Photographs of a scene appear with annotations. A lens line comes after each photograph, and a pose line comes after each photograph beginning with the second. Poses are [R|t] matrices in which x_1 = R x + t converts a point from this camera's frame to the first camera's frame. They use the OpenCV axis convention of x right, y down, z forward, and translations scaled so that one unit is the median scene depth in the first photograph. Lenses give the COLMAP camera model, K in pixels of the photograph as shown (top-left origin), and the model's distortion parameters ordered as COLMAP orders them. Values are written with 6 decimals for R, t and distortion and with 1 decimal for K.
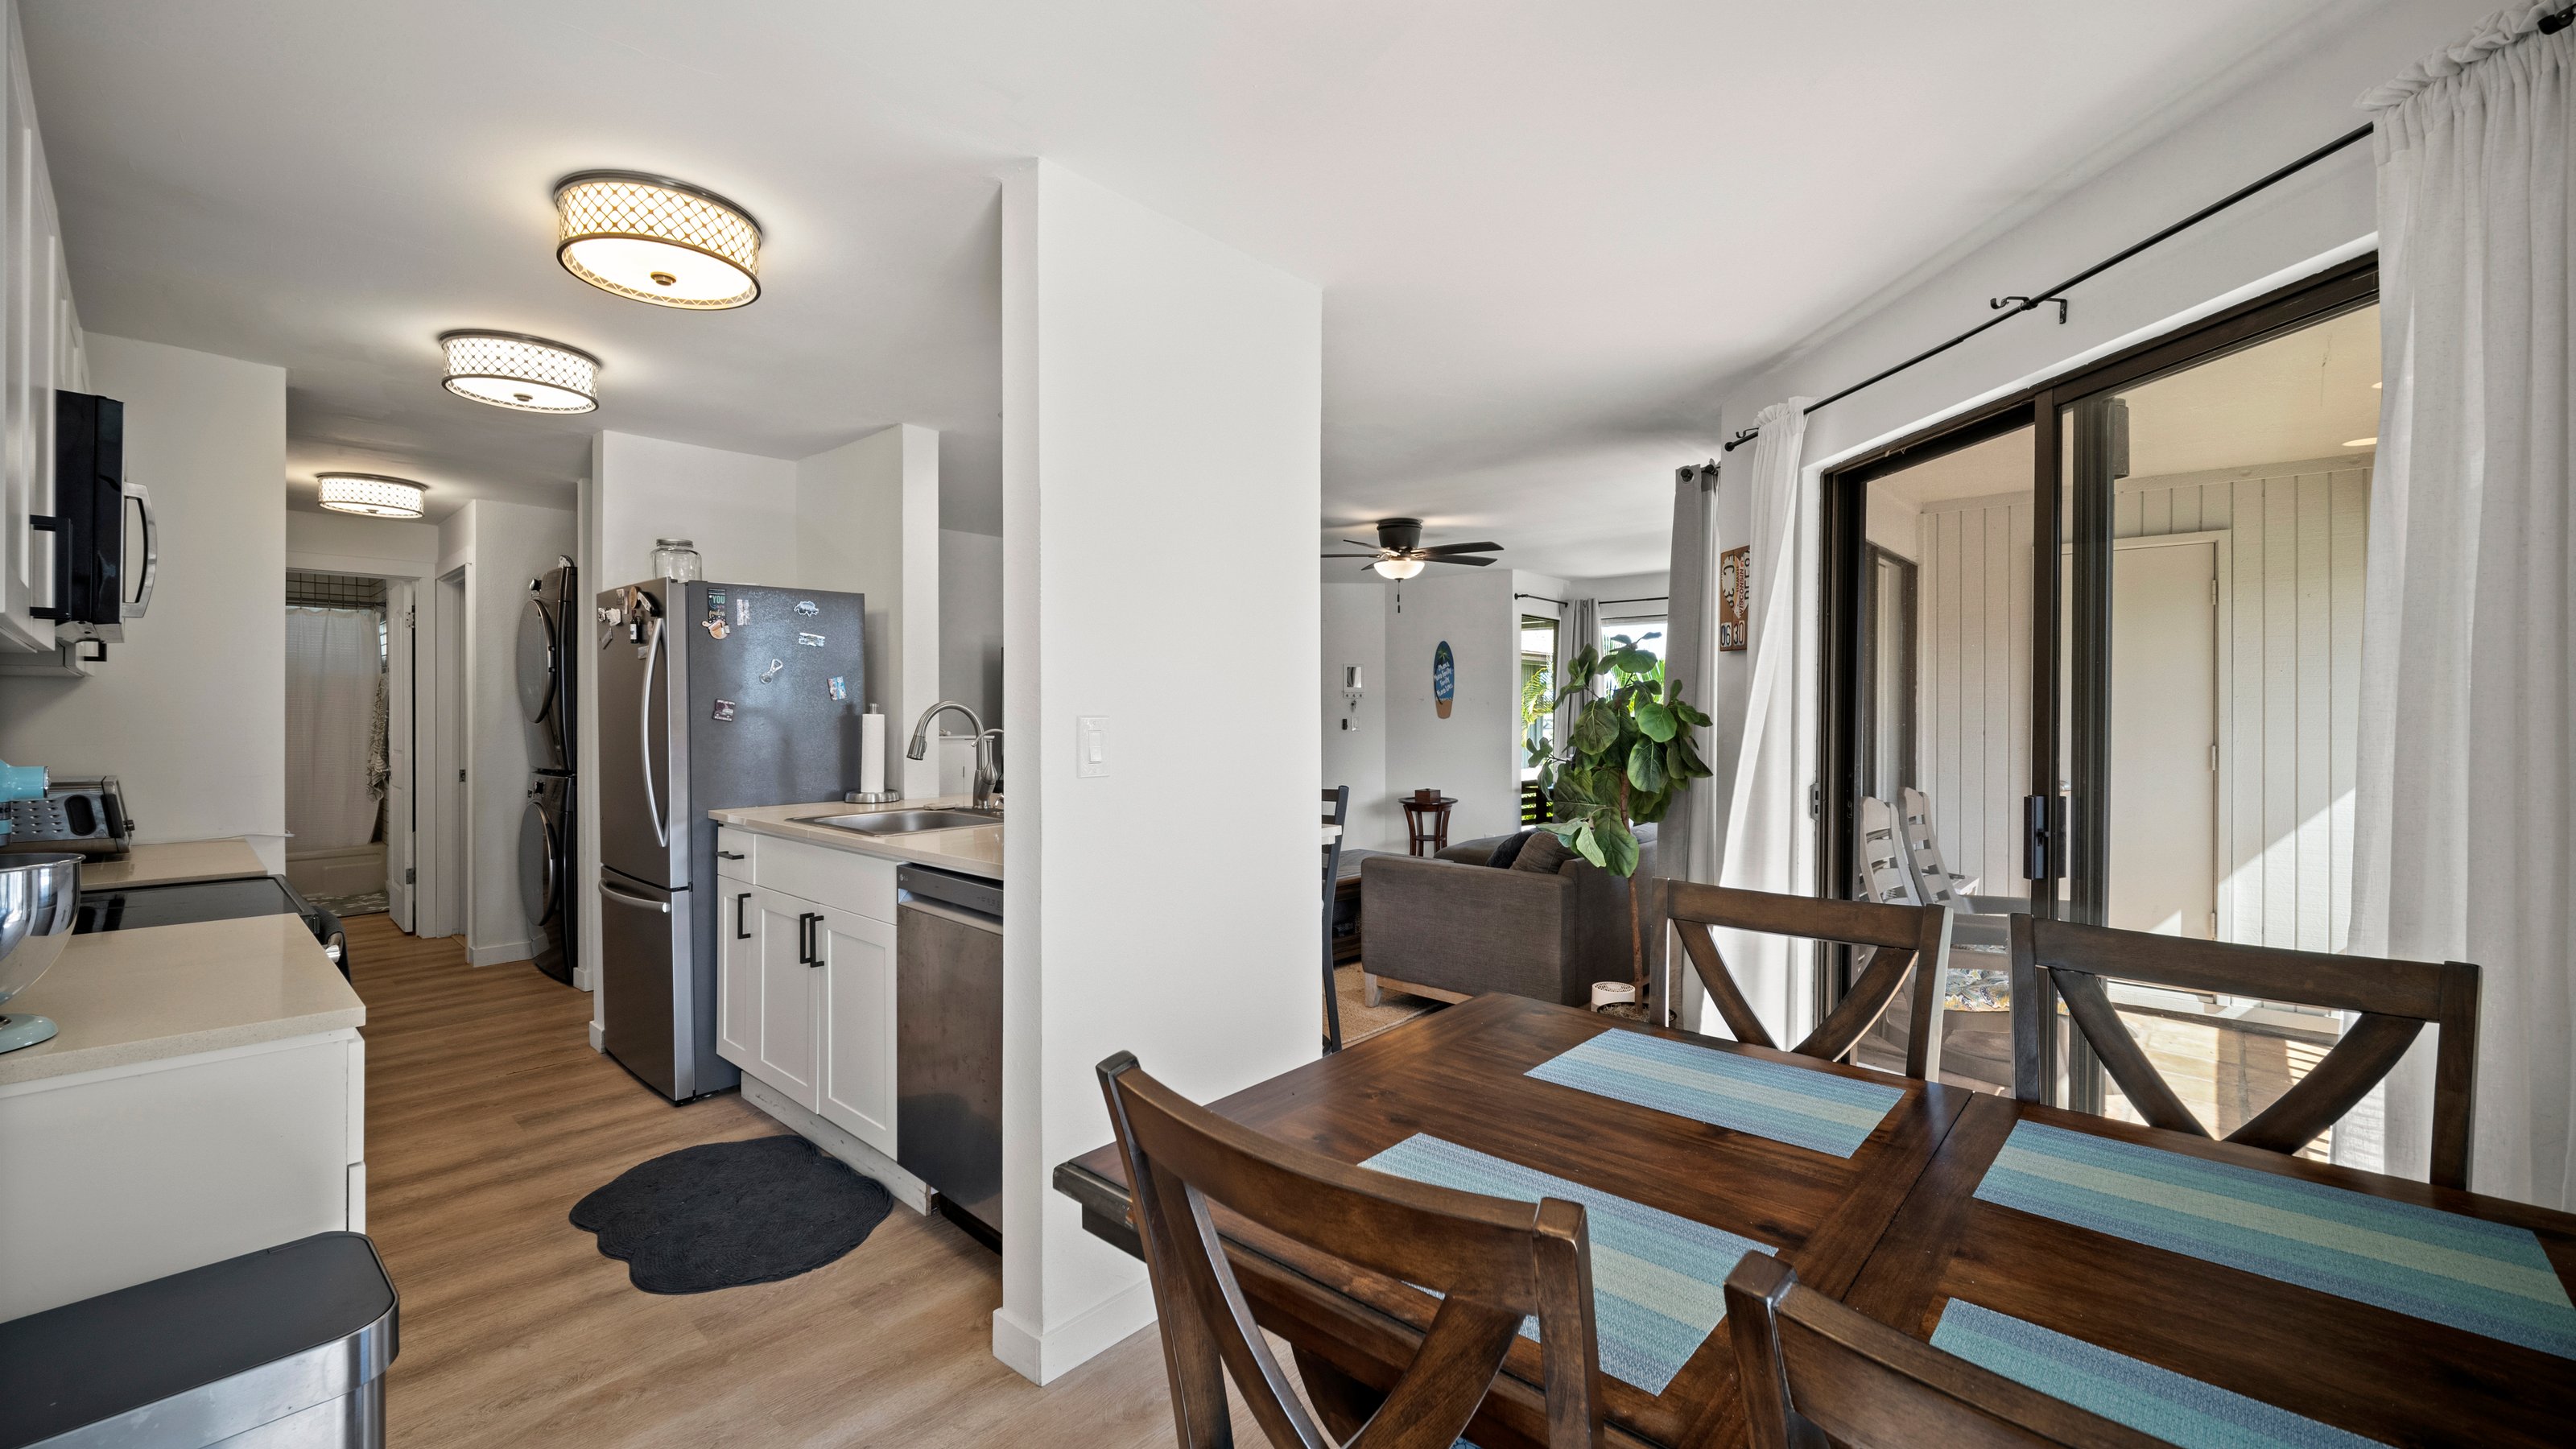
lens RADIAL K [[1018.9, 0, 1251.8], [0, 1018.9, 711.5], [0, 0, 1]] dist [-0.000164, -0.000038]
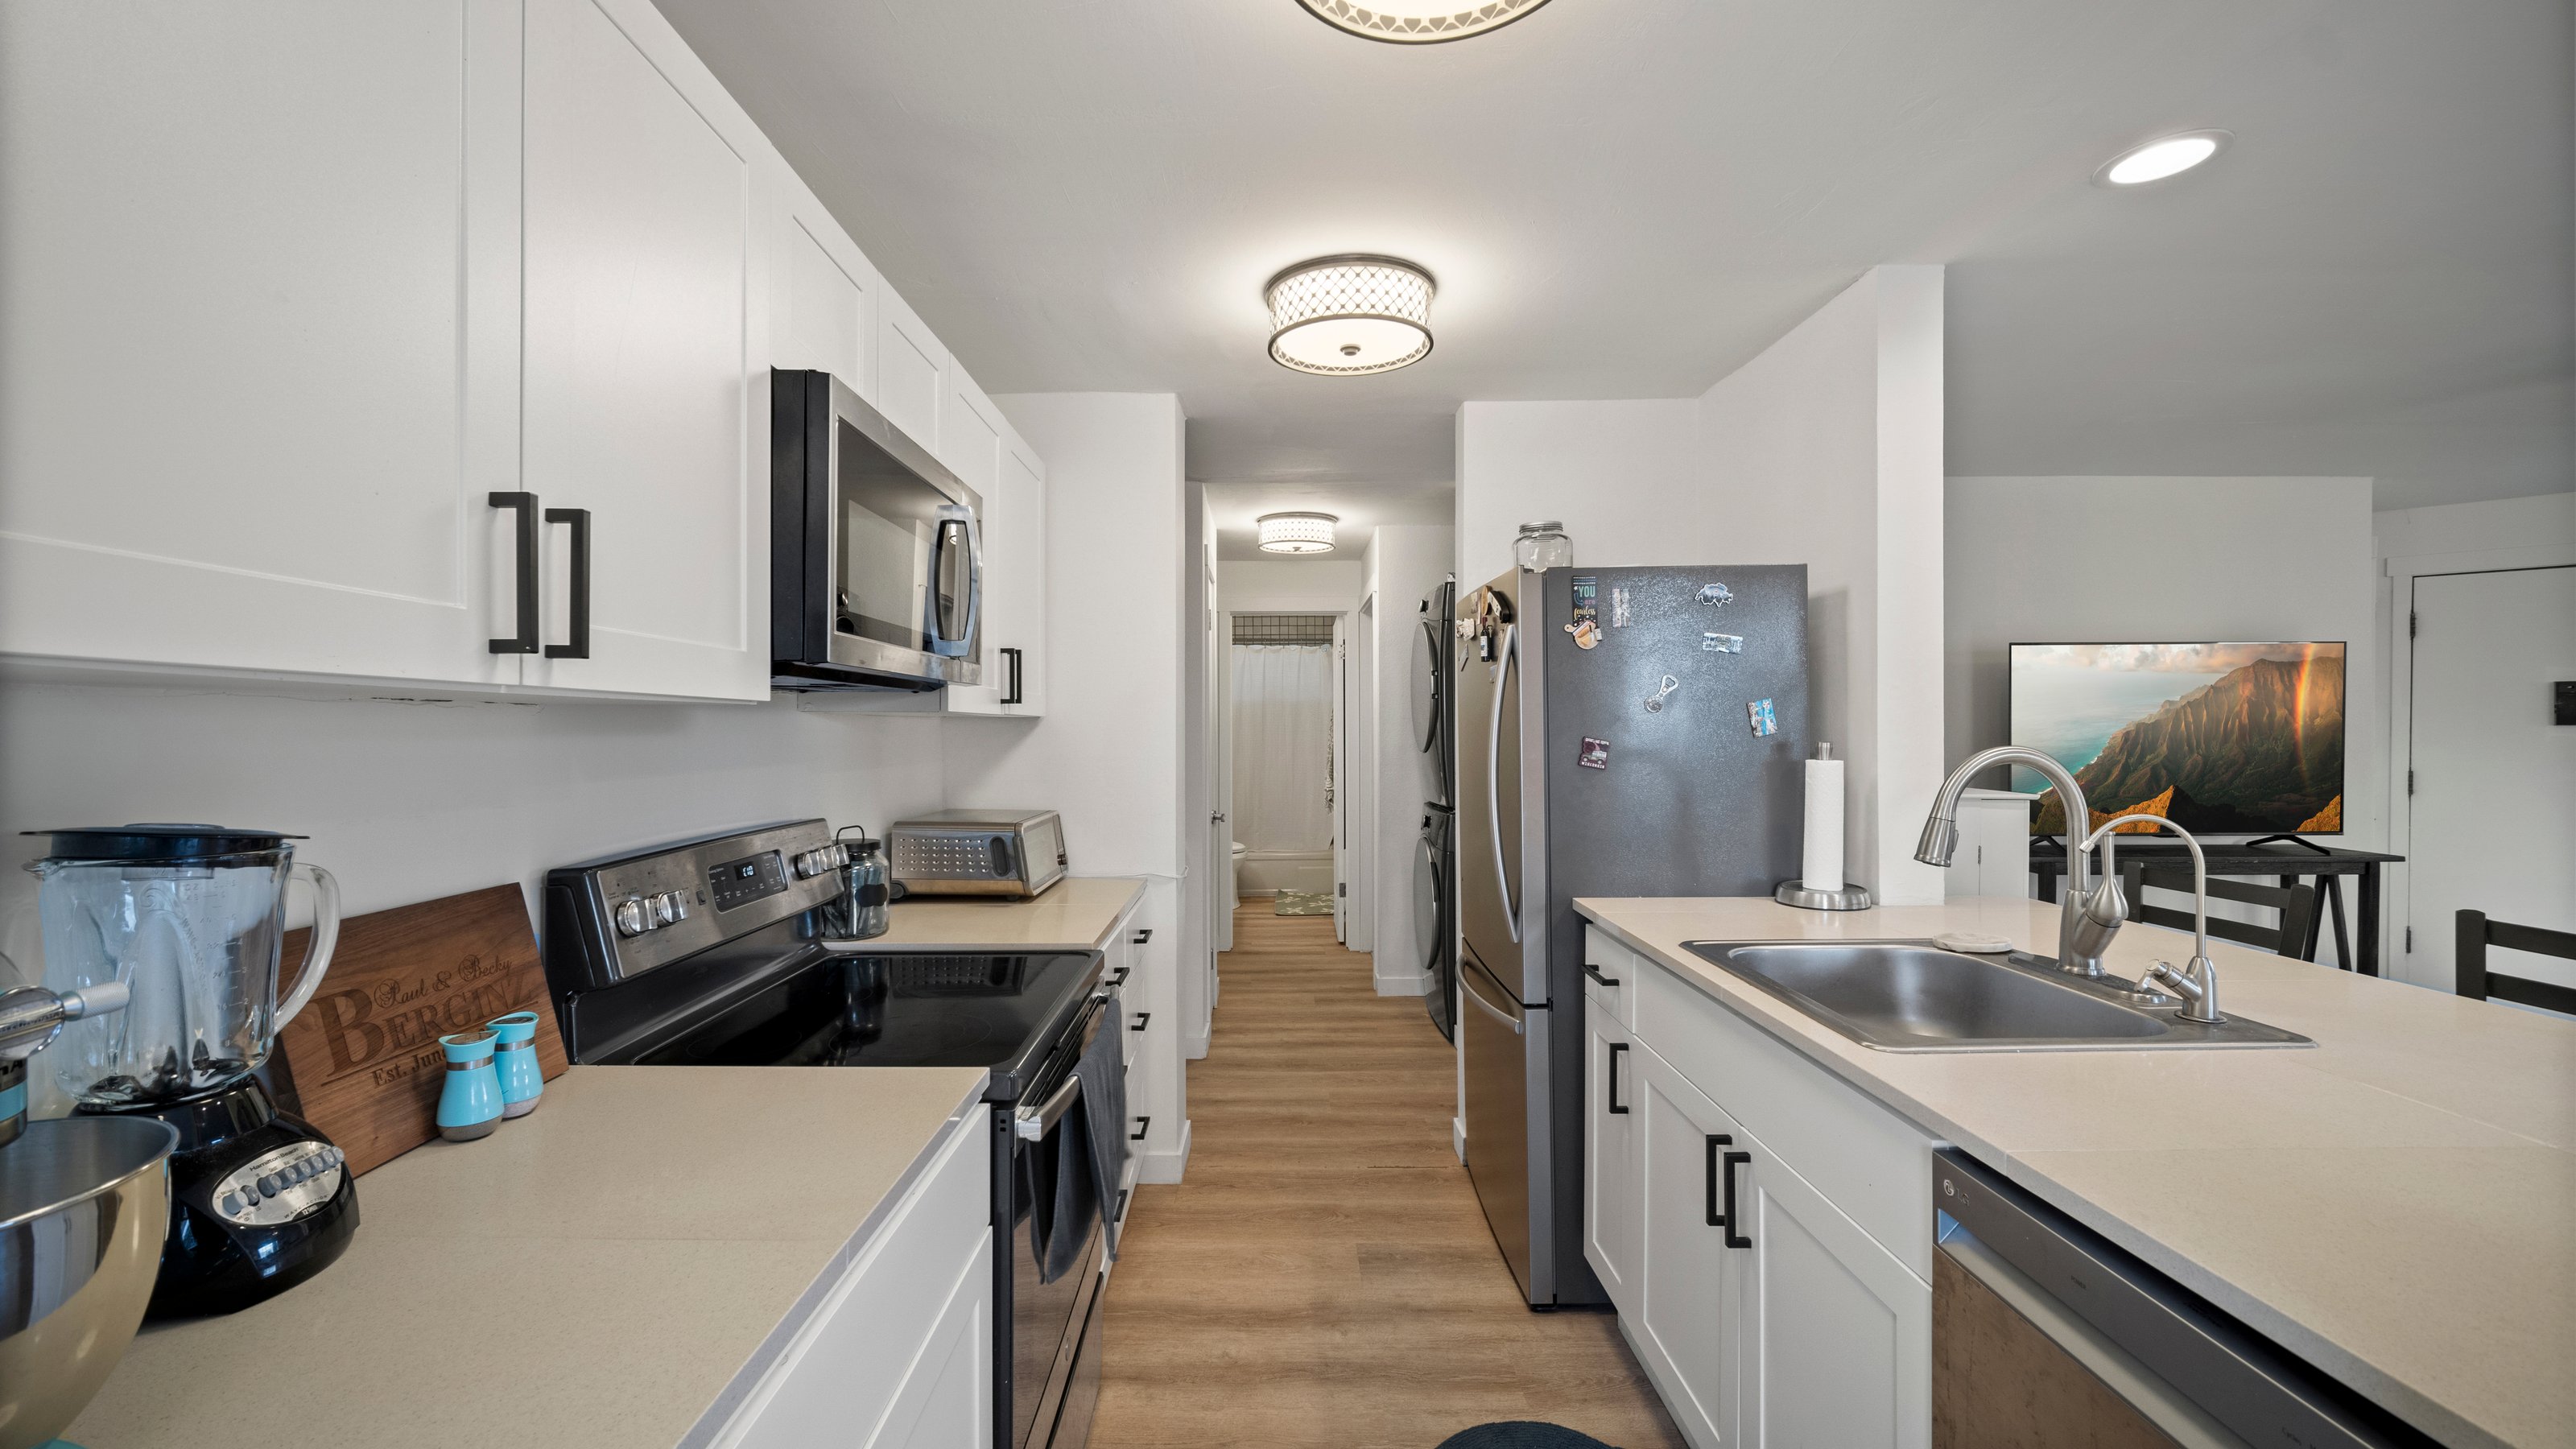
lens RADIAL K [[1016.5, 0, 1276.4], [0, 1016.5, 732.0], [0, 0, 1]] dist [-0.000566, -0.000260]
pose [[0.688813, 0.002082, -0.724936, -0.166895], [0.002322, 0.999984, 0.005078, -0.018826], [0.724935, -0.005181, 0.688798, 0.367491]]
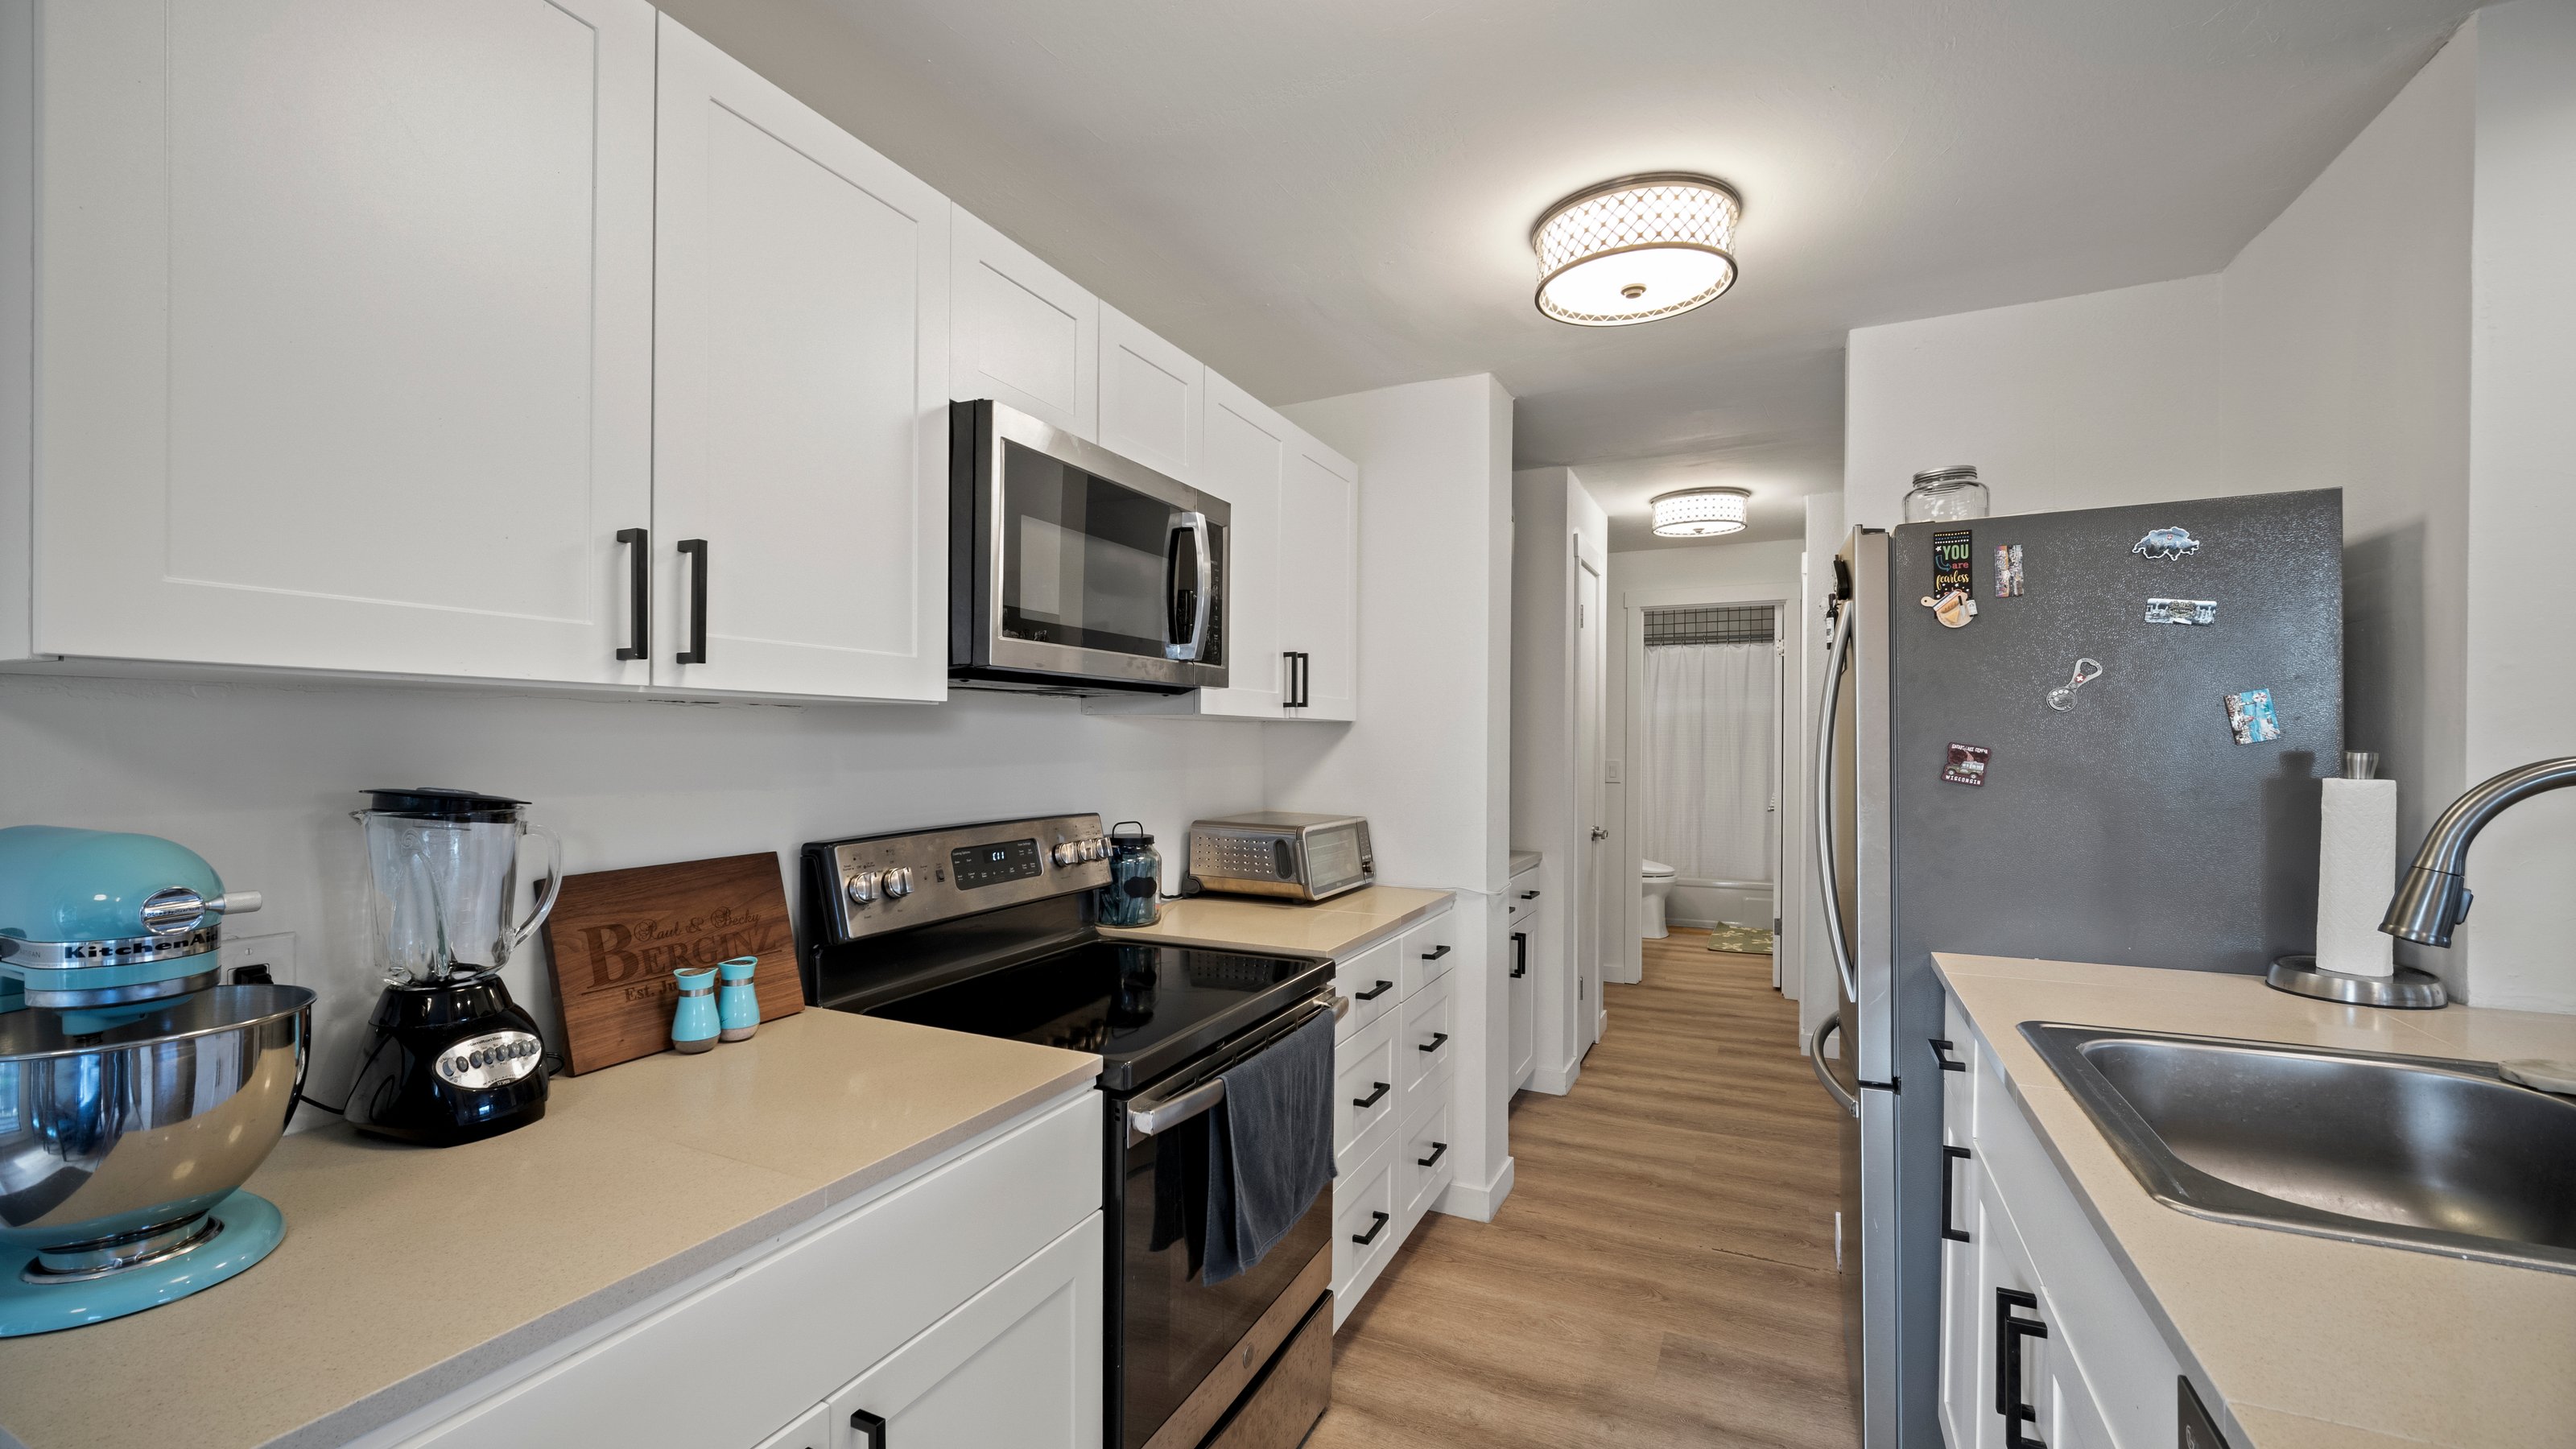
lens RADIAL K [[1047.8, 0, 1282.0], [0, 1047.8, 747.5], [0, 0, 1]] dist [0.000662, -0.000308]
pose [[0.306608, 0.009240, -0.951791, -0.112991], [-0.001375, 0.999956, 0.009265, -0.013828], [0.951835, -0.001532, 0.306607, 0.493673]]
